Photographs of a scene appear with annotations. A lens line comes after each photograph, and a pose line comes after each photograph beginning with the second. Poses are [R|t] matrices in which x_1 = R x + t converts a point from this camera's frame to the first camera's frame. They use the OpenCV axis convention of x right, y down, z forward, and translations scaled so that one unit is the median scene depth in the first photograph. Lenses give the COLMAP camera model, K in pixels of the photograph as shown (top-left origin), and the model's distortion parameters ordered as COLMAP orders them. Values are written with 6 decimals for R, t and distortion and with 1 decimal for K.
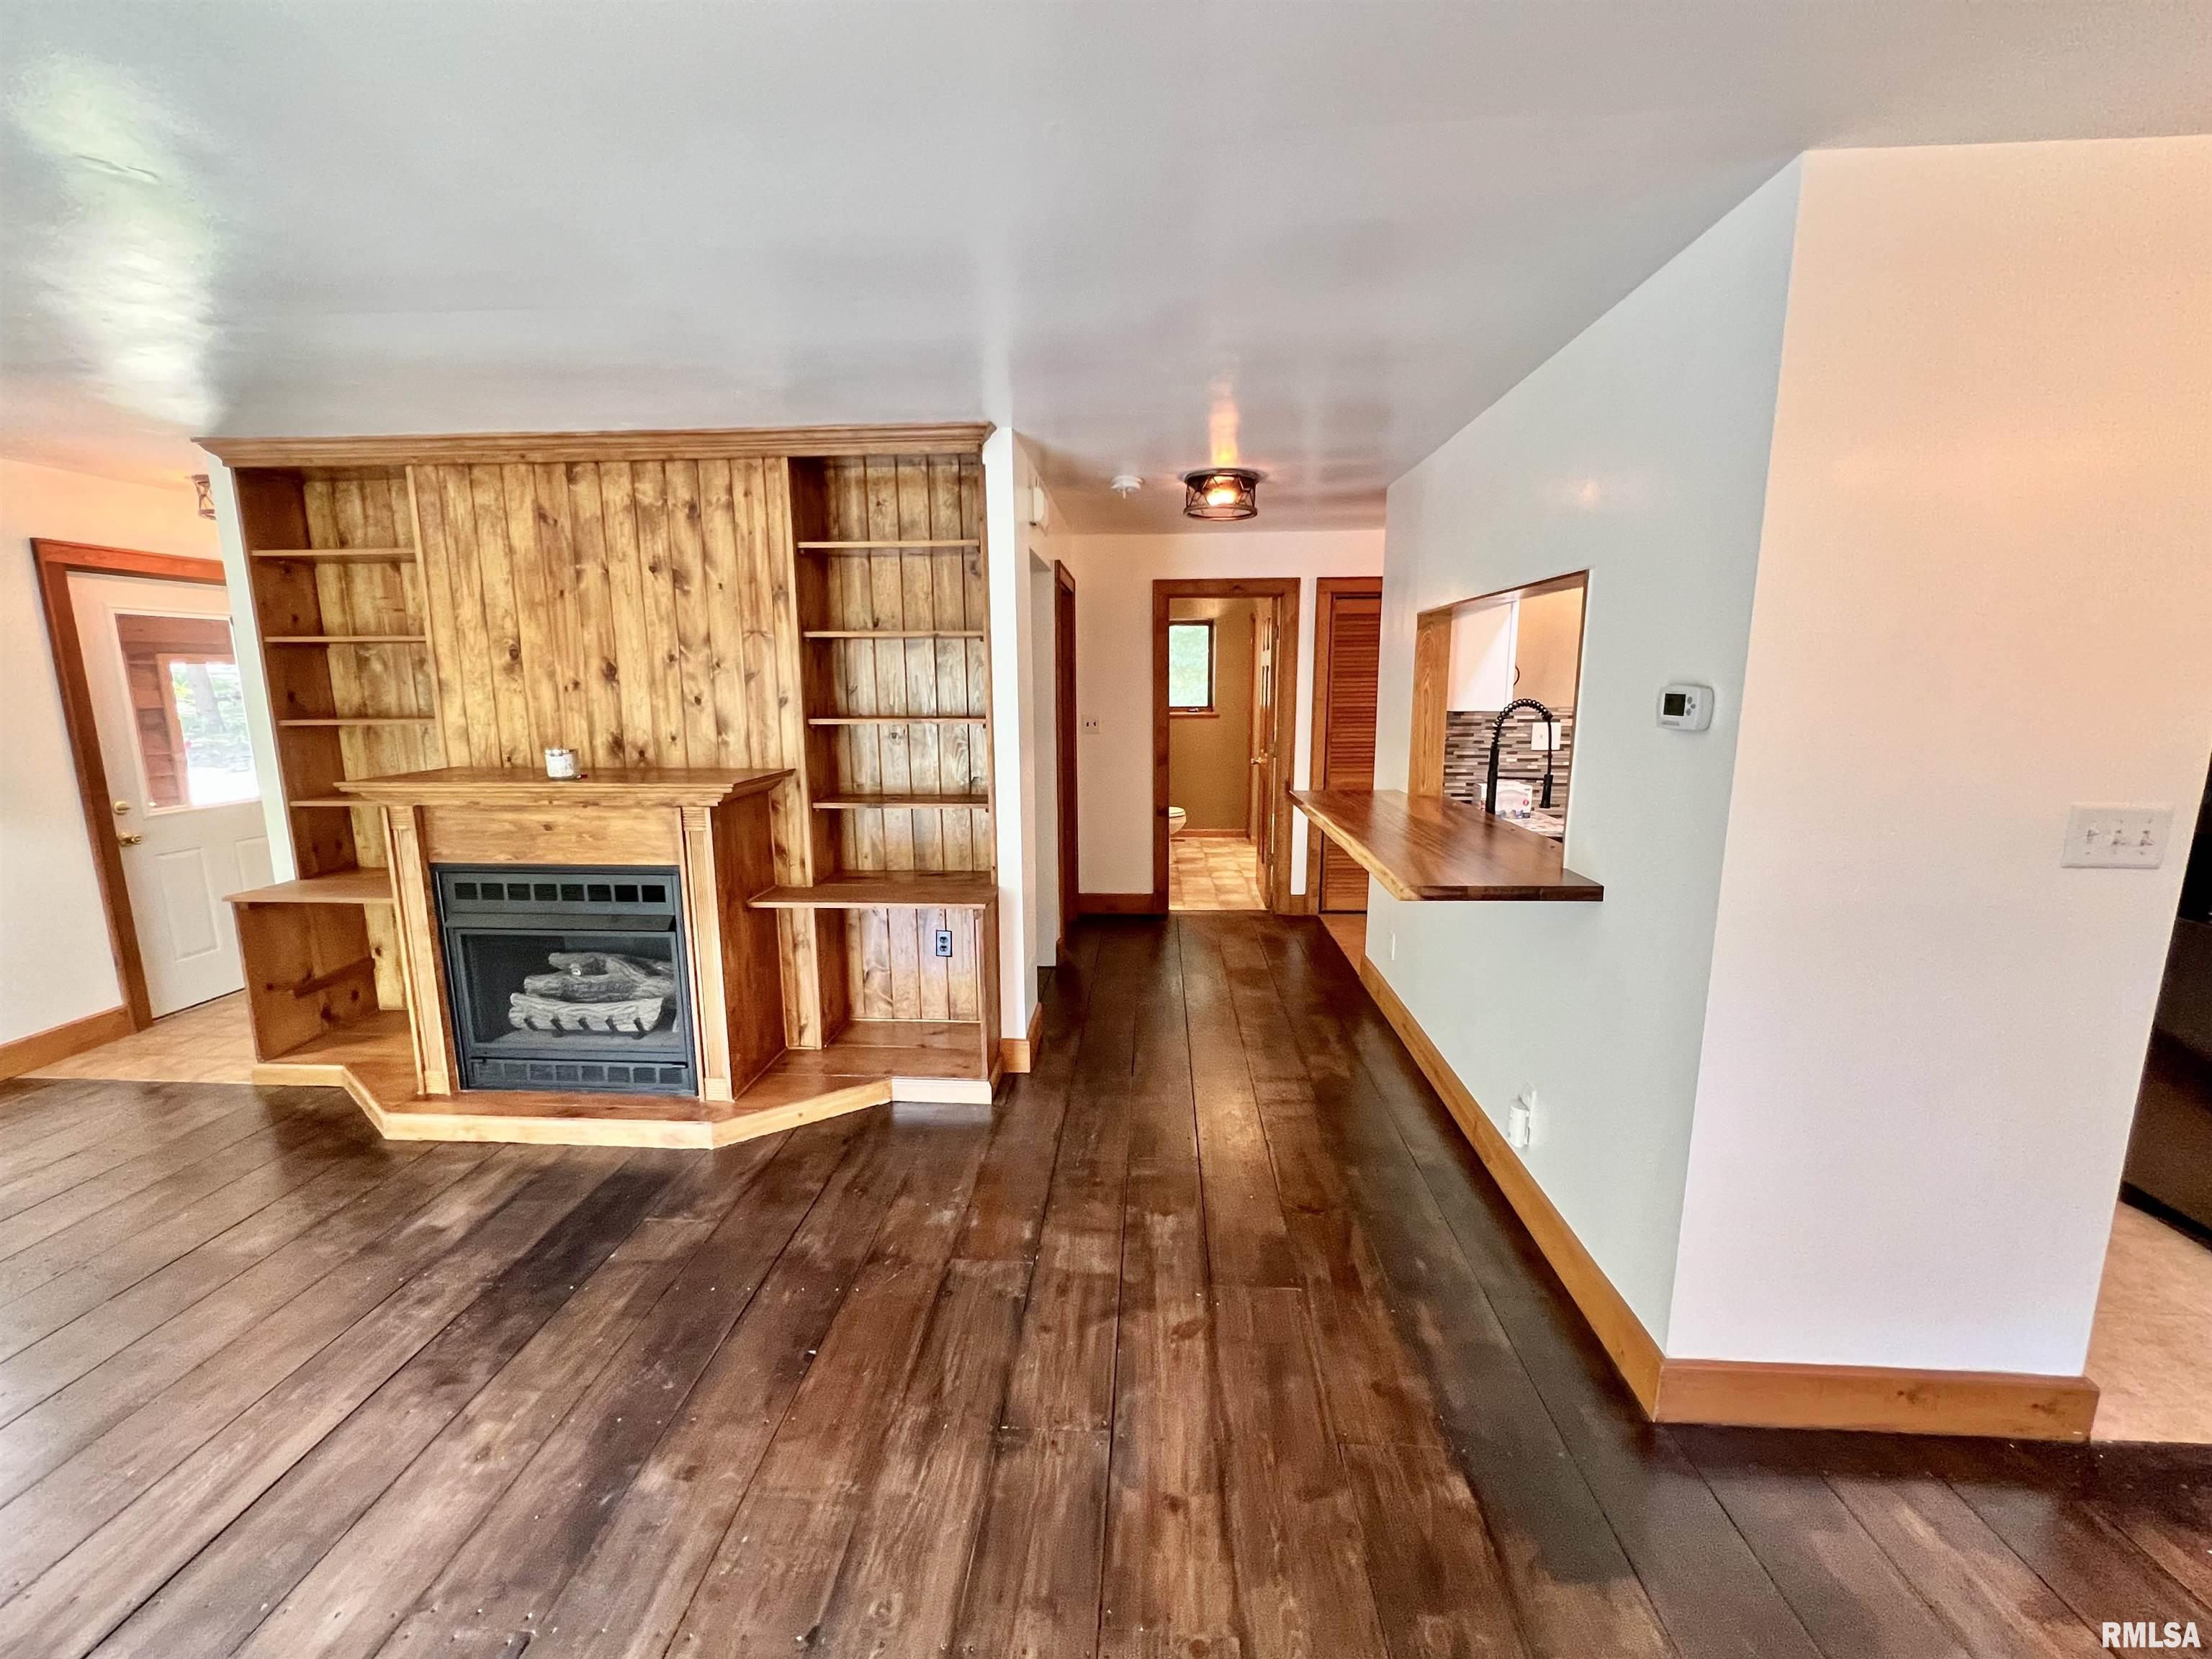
lens RADIAL K [[895.9, 0, 1106.0], [0, 895.9, 829.5], [0, 0, 1]] dist [-0.001620, -0.000159]
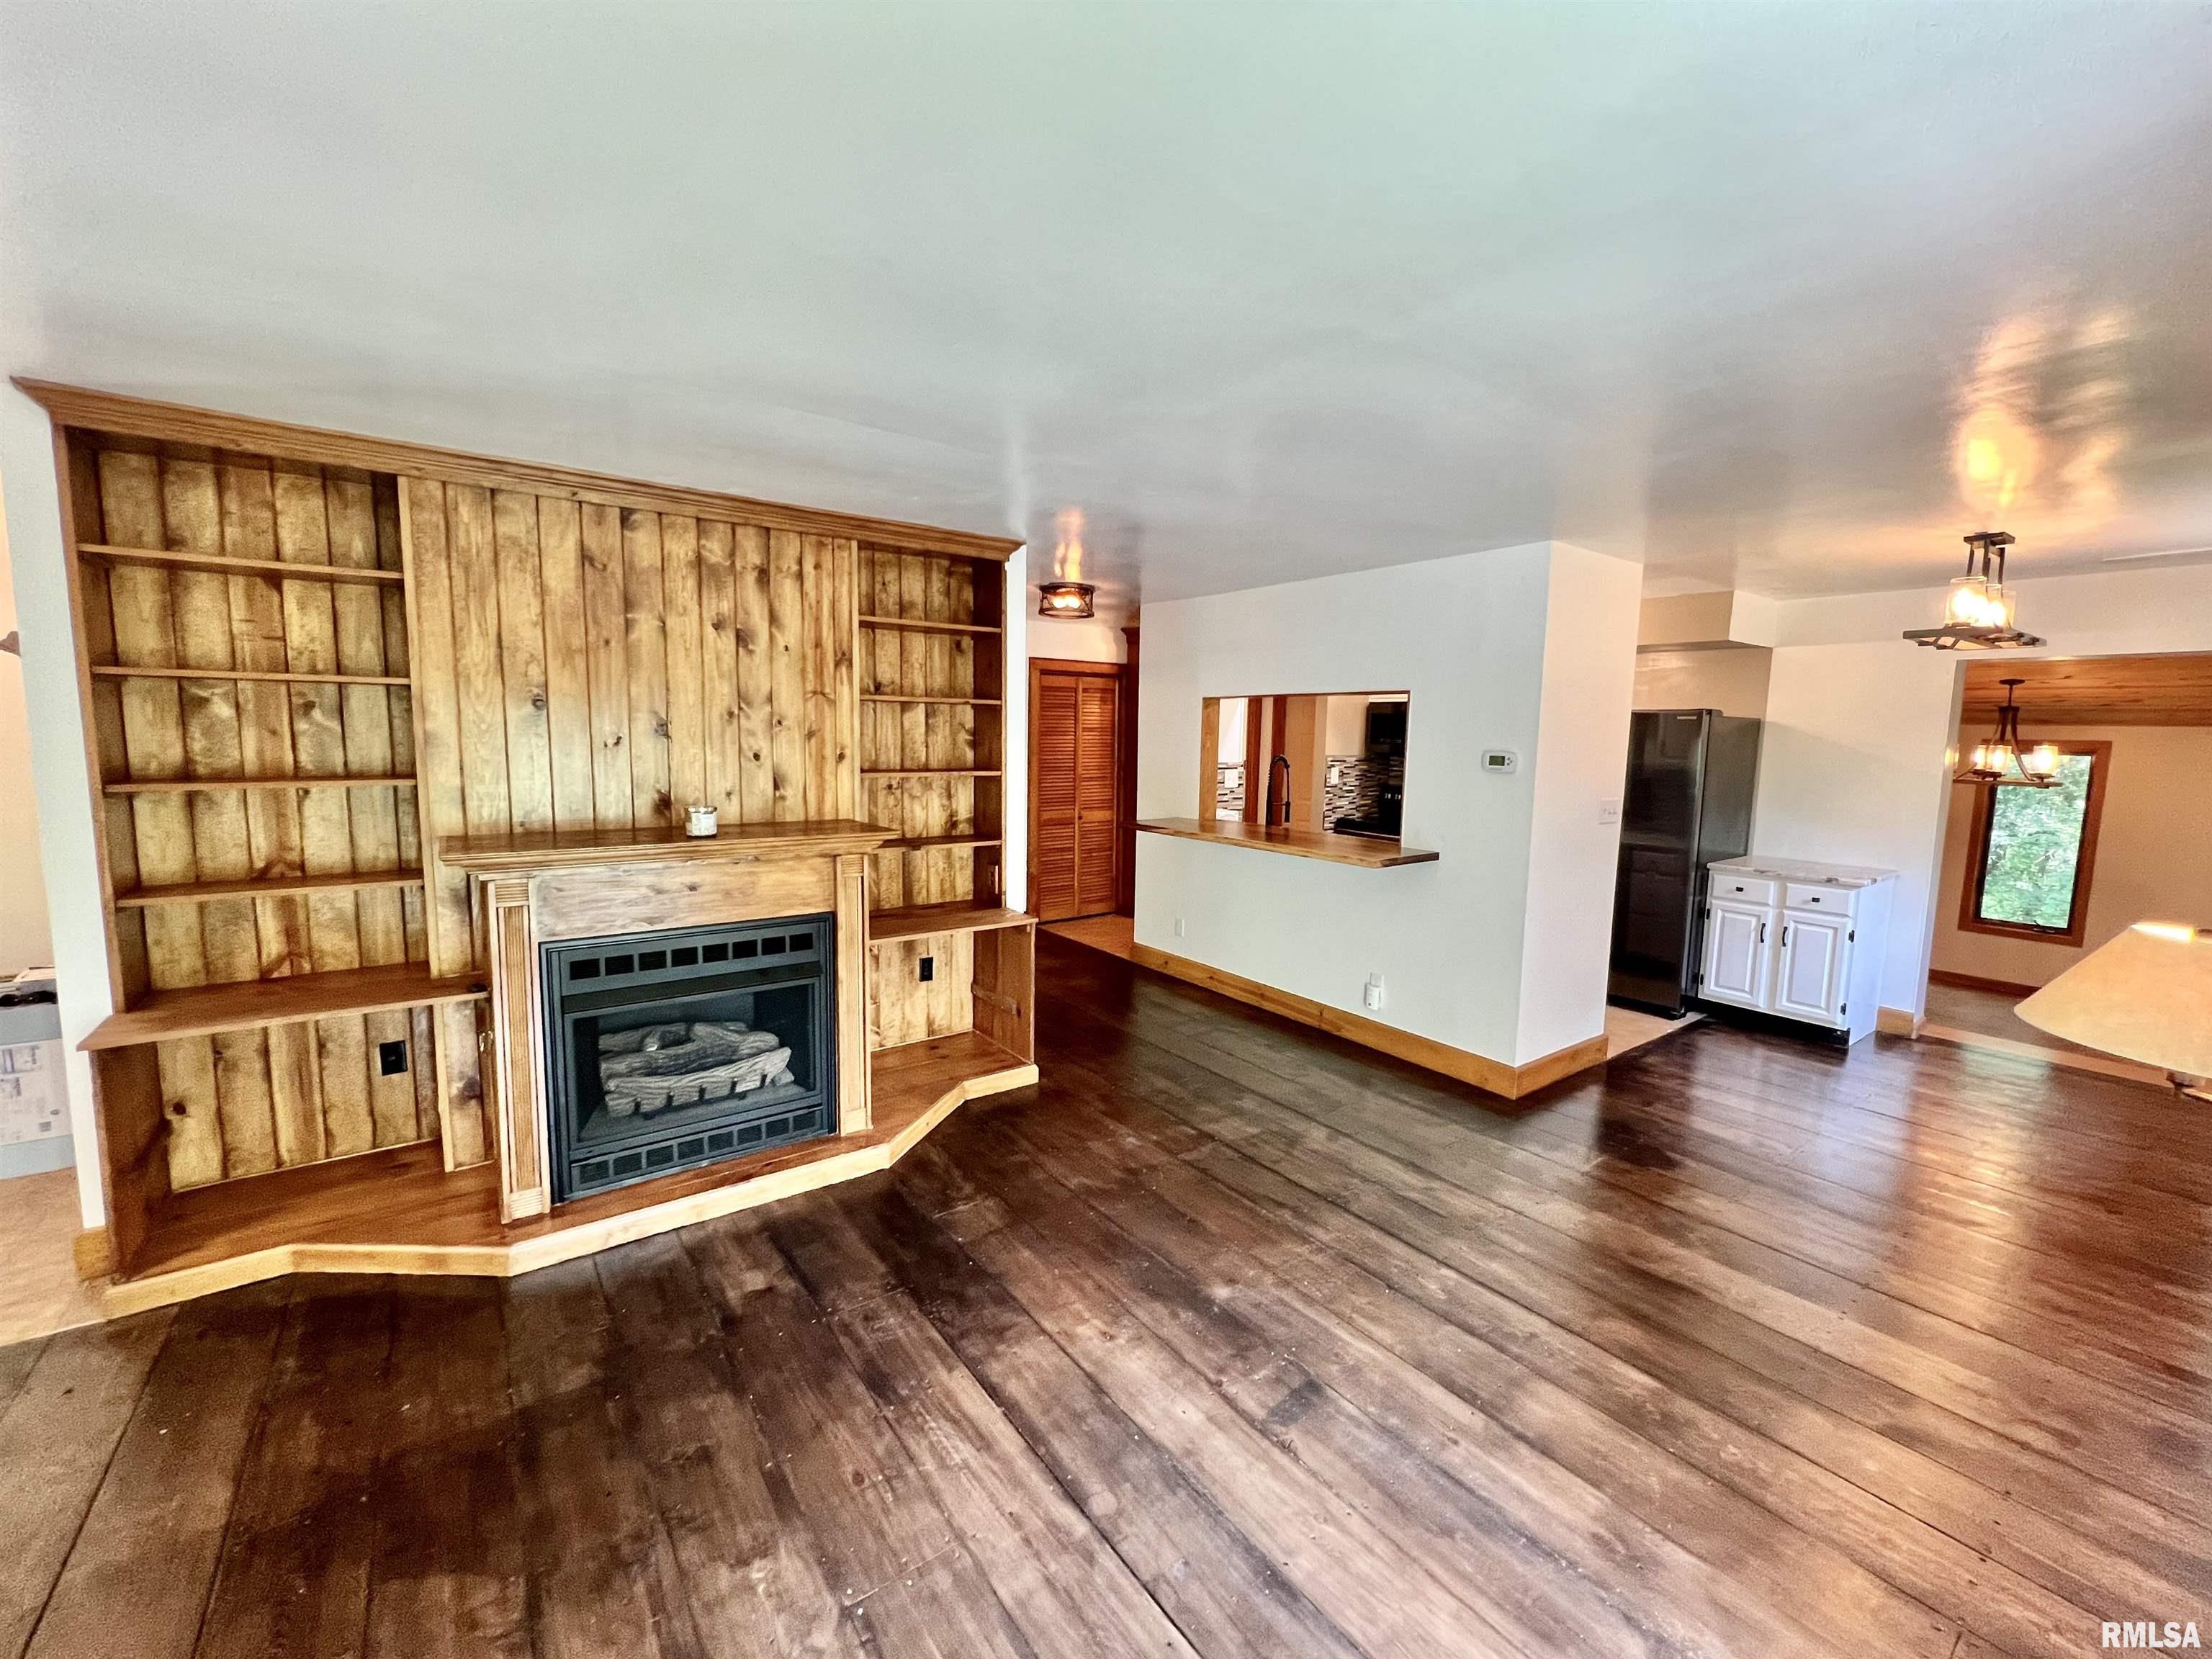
lens RADIAL K [[895.9, 0, 1106.0], [0, 895.9, 829.5], [0, 0, 1]] dist [-0.001620, -0.000159]
pose [[0.766869, -0.053309, 0.639586, -0.824043], [0.087205, 0.995957, -0.021547, -0.005119], [-0.635852, 0.072299, 0.768418, -0.029671]]
